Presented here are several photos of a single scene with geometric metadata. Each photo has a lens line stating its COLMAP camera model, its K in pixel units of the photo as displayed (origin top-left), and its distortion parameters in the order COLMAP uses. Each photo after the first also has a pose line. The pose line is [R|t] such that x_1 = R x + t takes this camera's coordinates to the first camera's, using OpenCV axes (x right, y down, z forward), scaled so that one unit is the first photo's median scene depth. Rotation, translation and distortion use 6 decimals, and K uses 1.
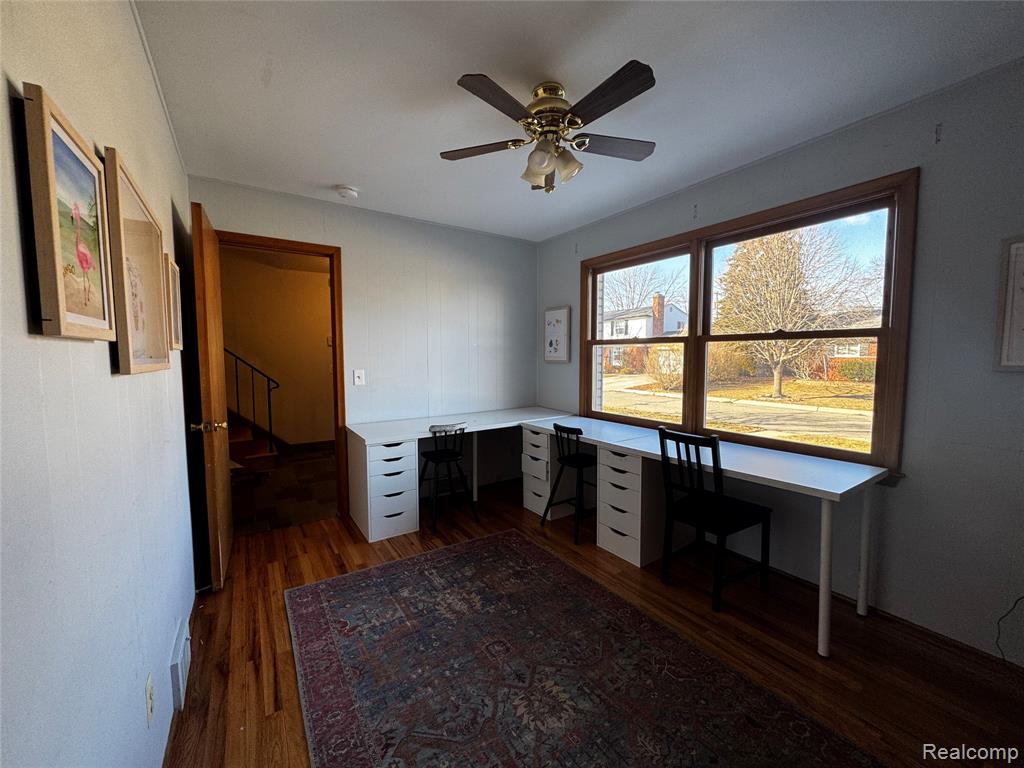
lens RADIAL K [[403.5, 0, 512.0], [0, 403.5, 384.0], [0, 0, 1]] dist [-0.003773, -0.000085]
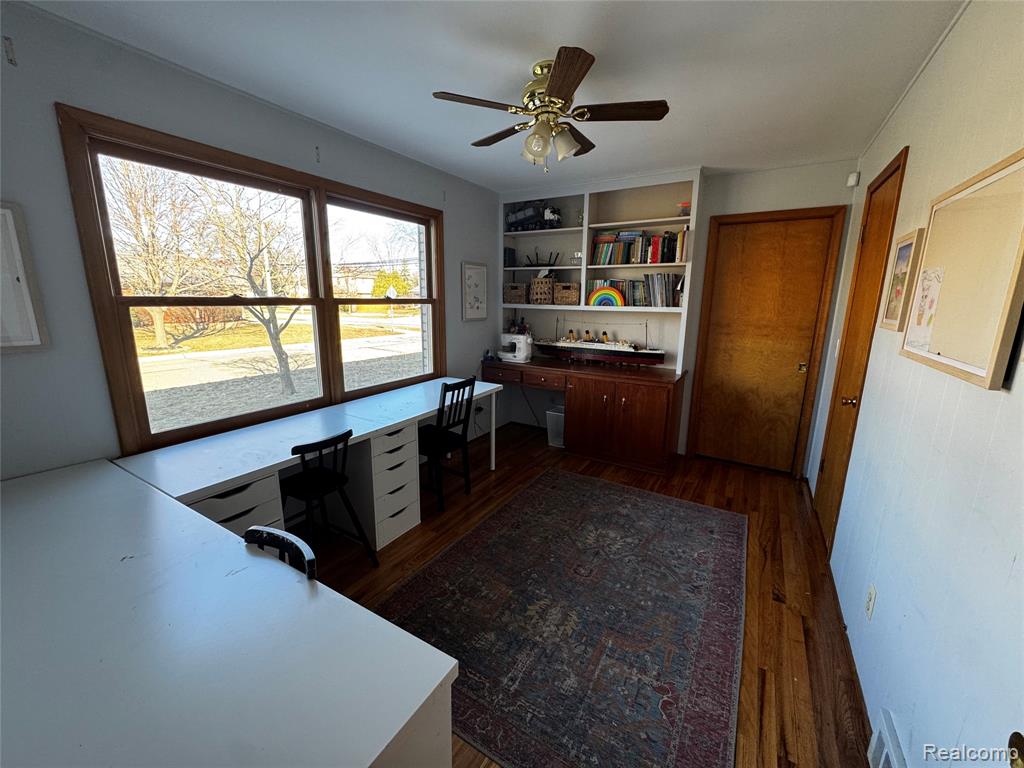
lens RADIAL K [[403.5, 0, 512.0], [0, 403.5, 384.0], [0, 0, 1]] dist [-0.003773, -0.000085]
pose [[-0.425528, -0.189911, 0.884793, -0.771672], [0.054274, 0.970616, 0.234435, -0.161726], [-0.903316, 0.147780, -0.402717, 1.346940]]
